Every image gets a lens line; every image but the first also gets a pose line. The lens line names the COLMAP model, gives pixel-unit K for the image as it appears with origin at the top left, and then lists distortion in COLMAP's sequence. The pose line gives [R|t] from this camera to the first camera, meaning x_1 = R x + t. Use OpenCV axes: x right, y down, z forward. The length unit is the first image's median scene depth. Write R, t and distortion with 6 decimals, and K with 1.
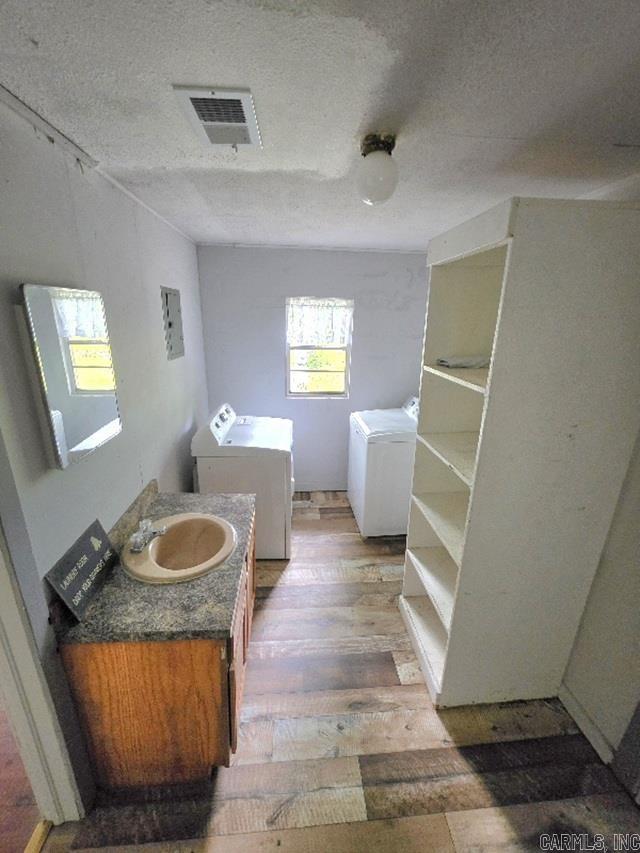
lens RADIAL K [[345.0, 0, 320.7], [0, 345.0, 423.8], [0, 0, 1]] dist [-0.005617, -0.000160]
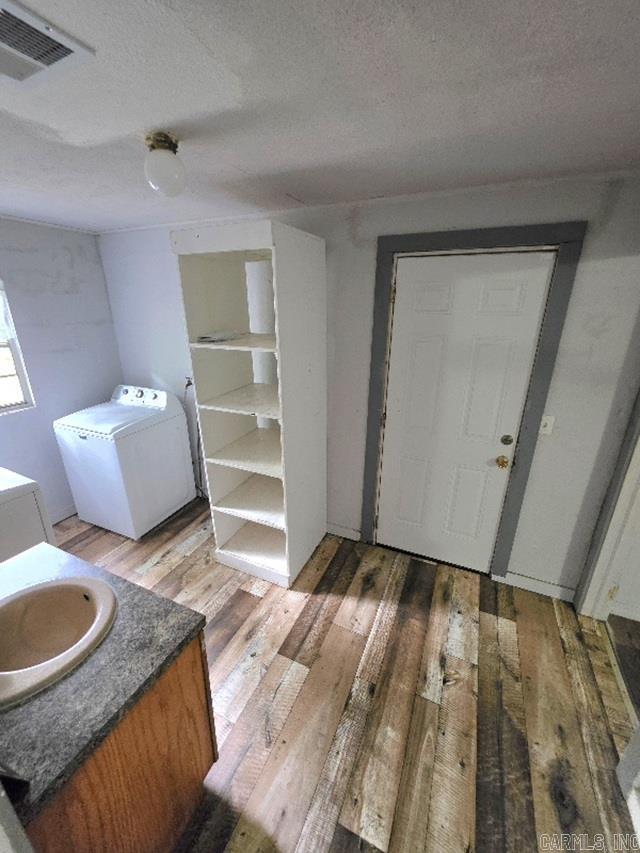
lens RADIAL K [[345.0, 0, 320.7], [0, 345.0, 423.8], [0, 0, 1]] dist [-0.005617, -0.000160]
pose [[0.479079, -0.307746, 0.822056, -0.563863], [0.270789, 0.942664, 0.195086, -0.028720], [-0.834959, 0.129142, 0.534945, 0.077362]]
